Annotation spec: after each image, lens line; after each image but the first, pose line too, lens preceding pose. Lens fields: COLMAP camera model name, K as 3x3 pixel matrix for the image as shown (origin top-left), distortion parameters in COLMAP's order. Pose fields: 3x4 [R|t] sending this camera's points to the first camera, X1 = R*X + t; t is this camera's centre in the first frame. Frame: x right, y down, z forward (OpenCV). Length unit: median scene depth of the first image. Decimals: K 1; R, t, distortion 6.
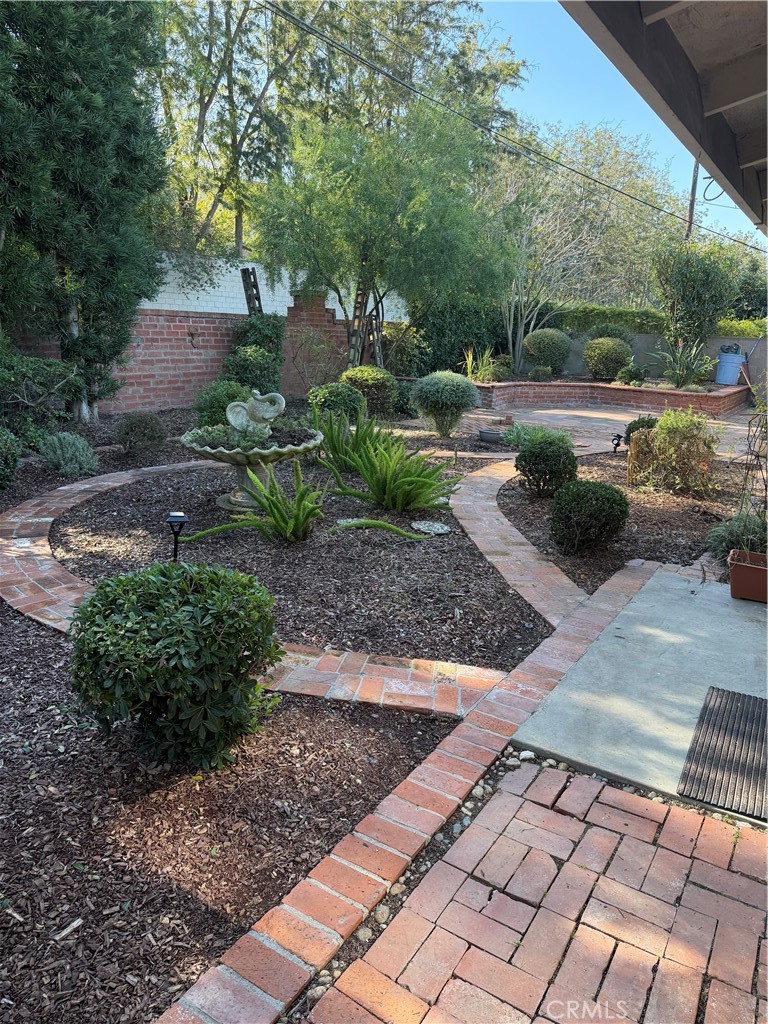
lens RADIAL K [[690.8, 0, 384.0], [0, 690.8, 512.0], [0, 0, 1]] dist [0.158842, -0.152638]
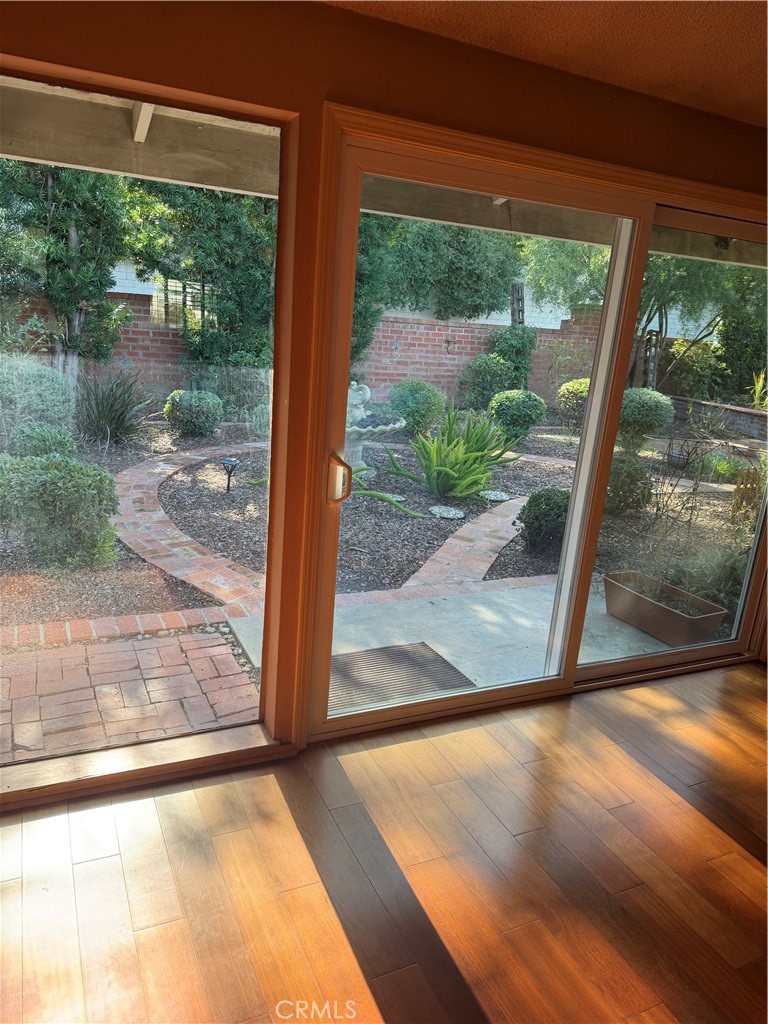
lens RADIAL K [[704.3, 0, 384.0], [0, 704.3, 512.0], [0, 0, 1]] dist [0.109308, -0.165424]
pose [[0.848064, 0.175071, -0.500138, 0.527070], [-0.186943, 0.982006, 0.026754, 0.010010], [0.495823, 0.070808, 0.865532, -0.031167]]
